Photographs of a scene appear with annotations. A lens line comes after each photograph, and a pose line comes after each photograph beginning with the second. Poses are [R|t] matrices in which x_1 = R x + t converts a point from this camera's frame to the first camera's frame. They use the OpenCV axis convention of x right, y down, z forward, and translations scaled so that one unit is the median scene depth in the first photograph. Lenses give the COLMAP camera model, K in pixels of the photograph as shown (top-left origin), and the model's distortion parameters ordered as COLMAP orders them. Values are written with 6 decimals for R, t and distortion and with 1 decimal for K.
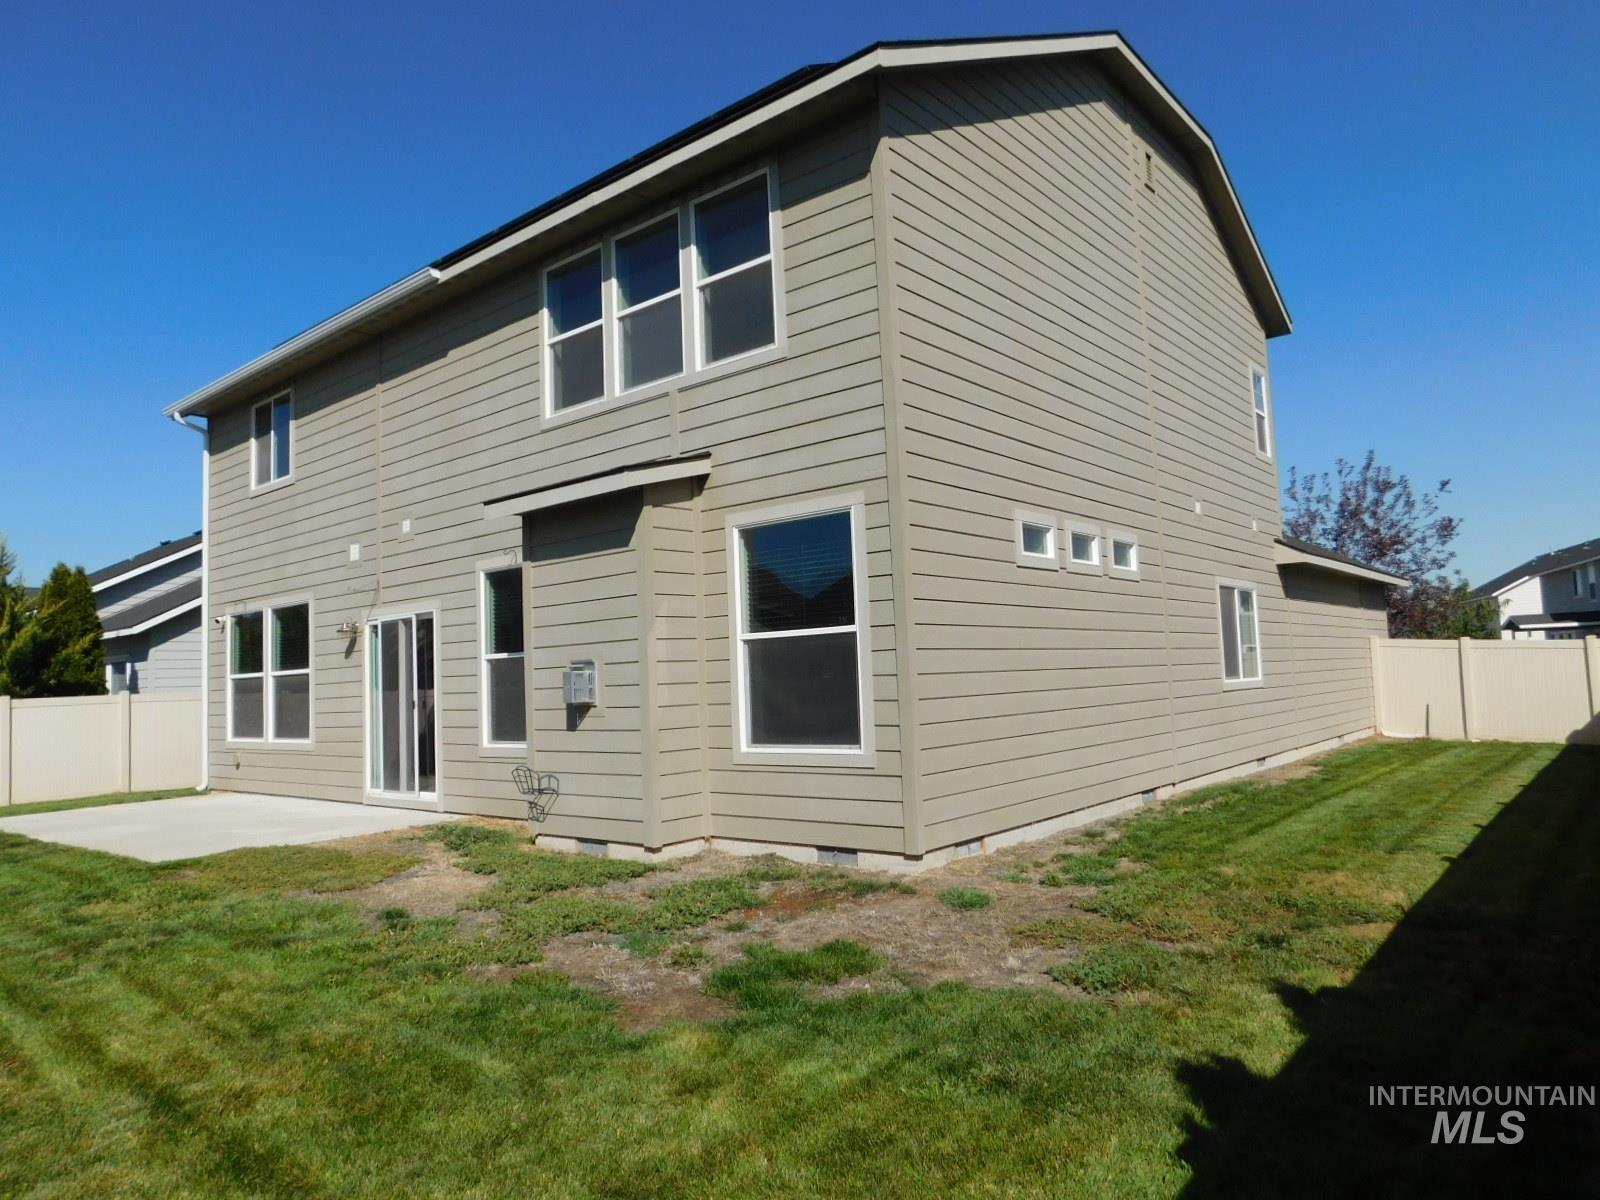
lens RADIAL K [[1042.2, 0, 807.0], [0, 1042.2, 600.4], [0, 0, 1]] dist [-0.088813, 0.053950]
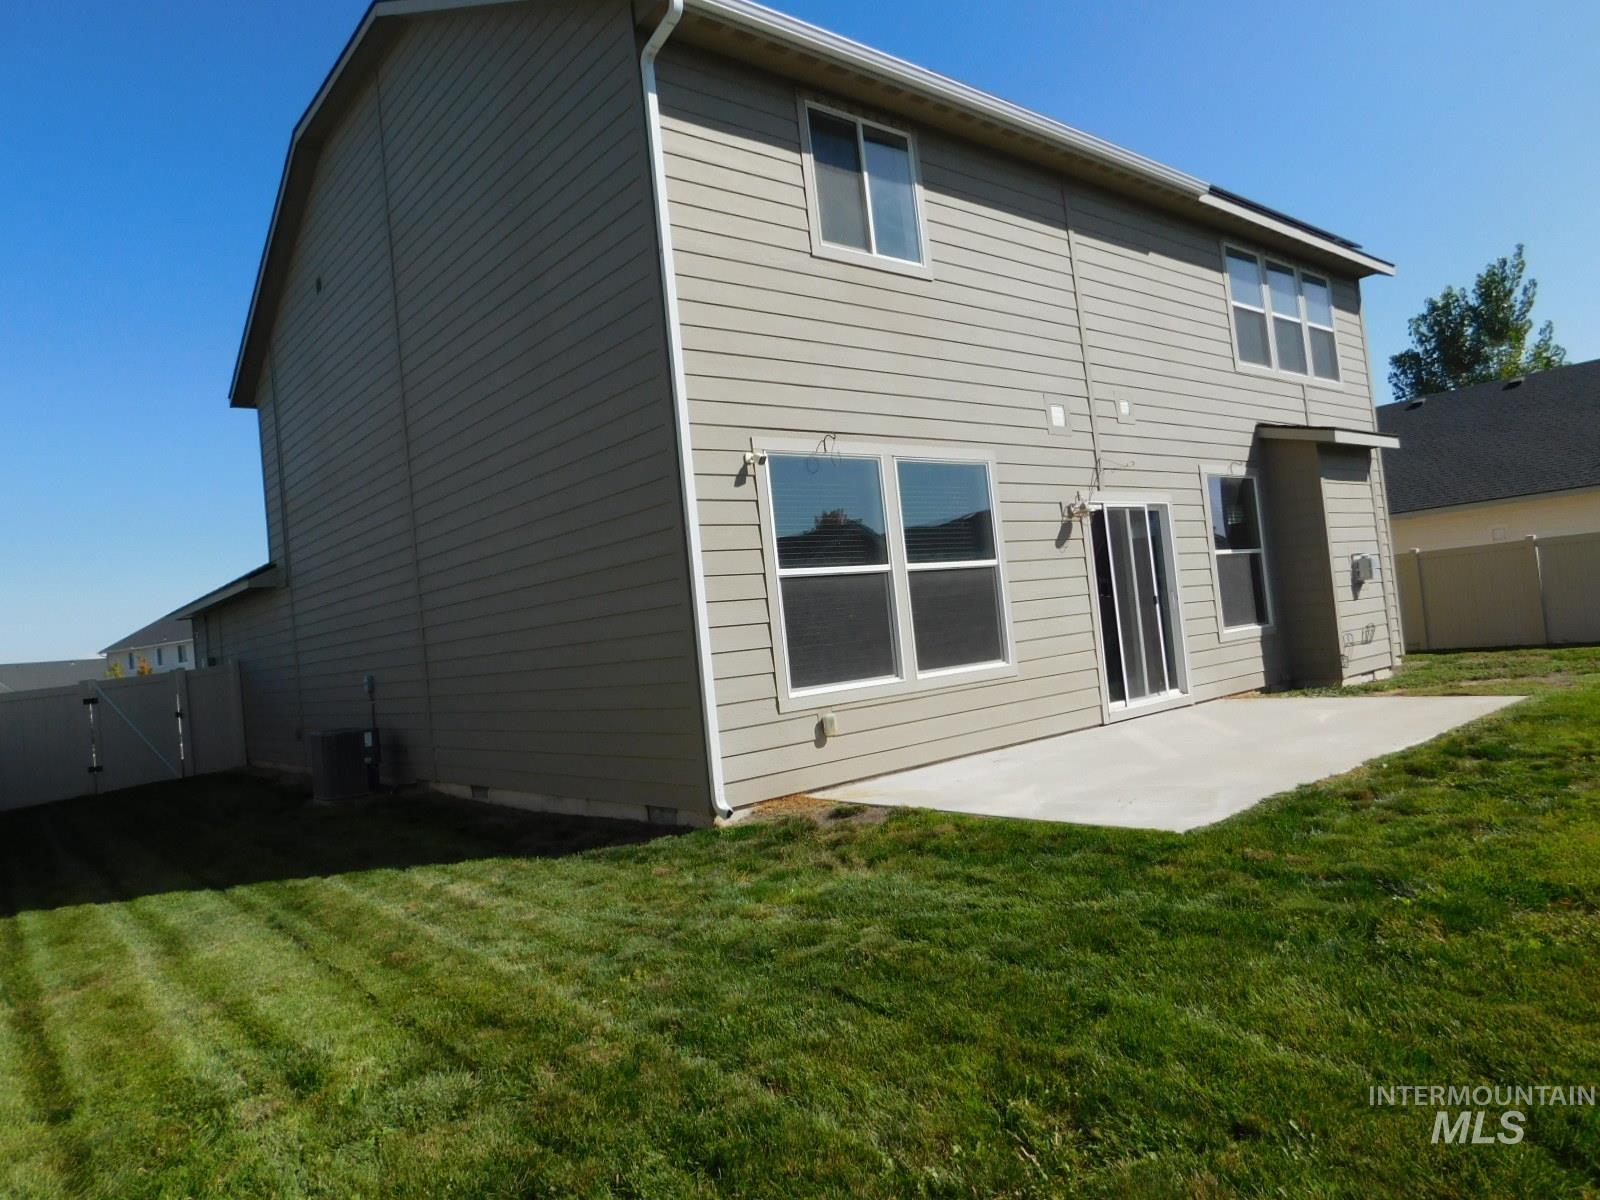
lens RADIAL K [[1054.7, 0, 789.9], [0, 1054.7, 601.7], [0, 0, 1]] dist [-0.088060, 0.057517]
pose [[0.193650, 0.043966, 0.980085, -1.278677], [0.004278, 0.998948, -0.045658, 0.134258], [-0.981061, 0.013035, 0.193258, 1.053430]]
